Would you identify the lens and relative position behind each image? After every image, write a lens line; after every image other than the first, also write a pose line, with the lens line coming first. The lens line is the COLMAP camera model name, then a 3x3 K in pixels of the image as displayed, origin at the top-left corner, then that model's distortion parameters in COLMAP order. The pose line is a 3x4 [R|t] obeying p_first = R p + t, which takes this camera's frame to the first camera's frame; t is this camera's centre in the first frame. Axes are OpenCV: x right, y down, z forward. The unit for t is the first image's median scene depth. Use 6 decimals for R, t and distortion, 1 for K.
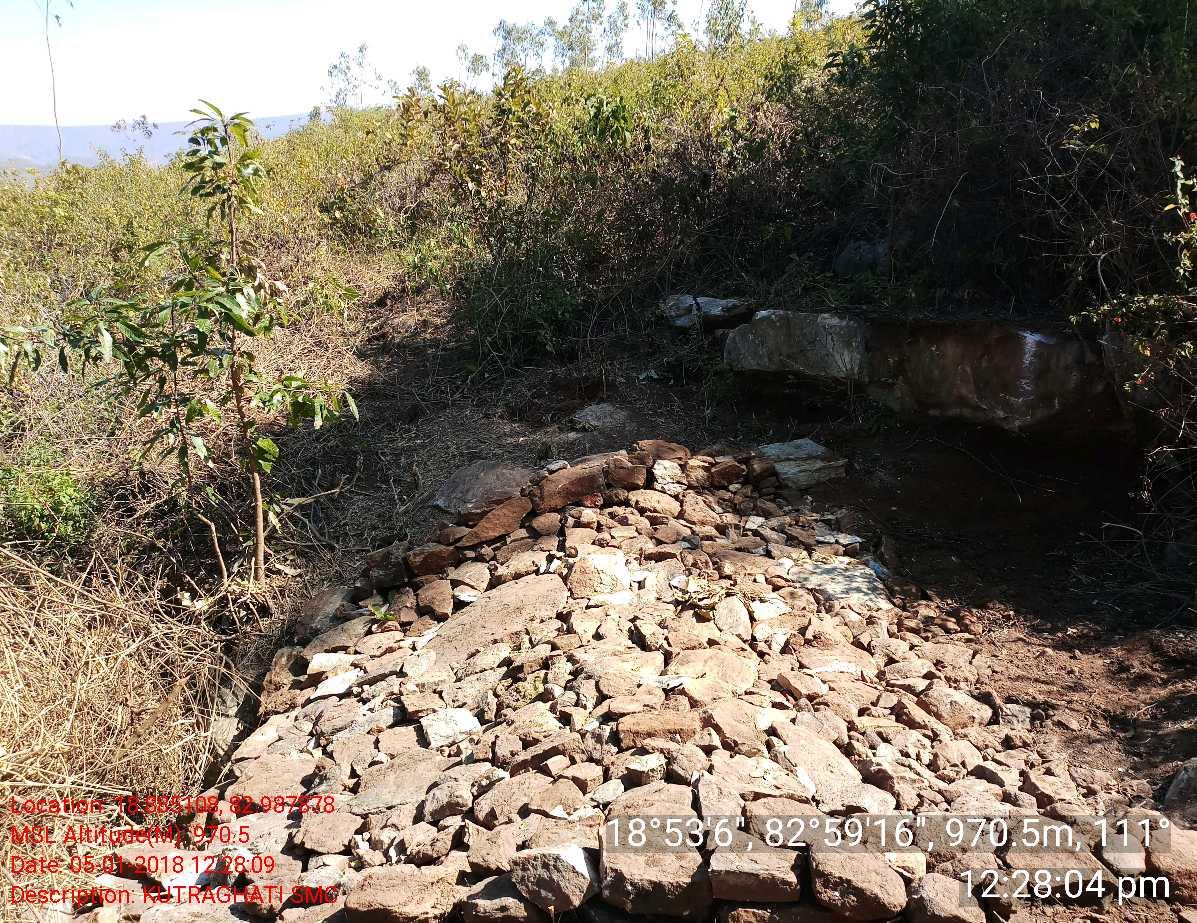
lens RADIAL K [[1072.1, 0, 599.7], [0, 1072.1, 457.1], [0, 0, 1]] dist [0.025462, -0.064673]
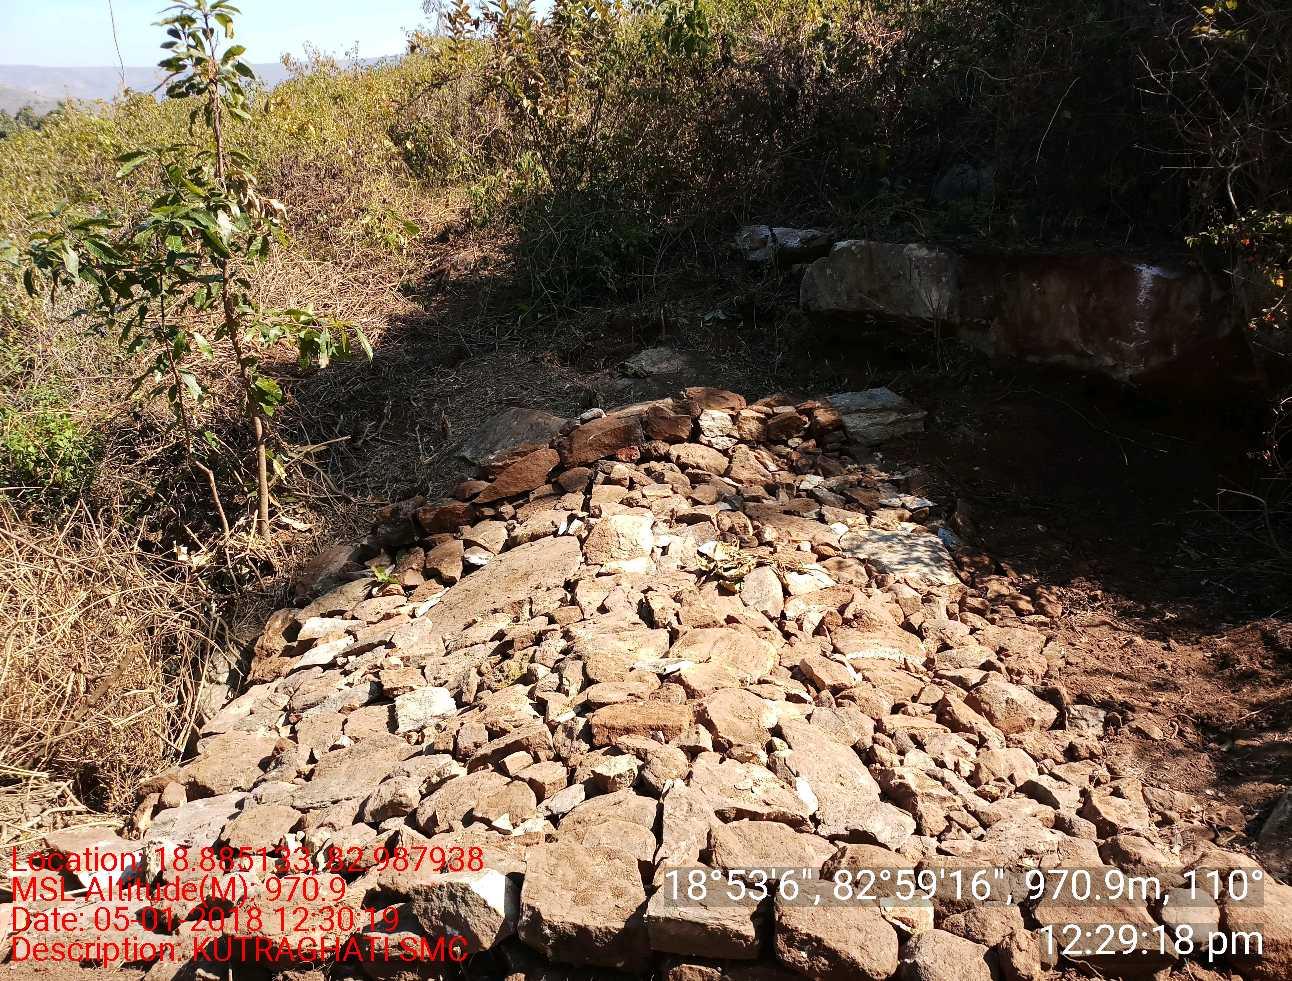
lens RADIAL K [[1111.0, 0, 641.6], [0, 1111.0, 488.3], [0, 0, 1]] dist [0.010244, -0.037133]
pose [[0.997866, 0.018701, -0.062560, 0.068915], [-0.014467, 0.997618, 0.067453, 0.008248], [0.063672, -0.066404, 0.995759, 0.100131]]
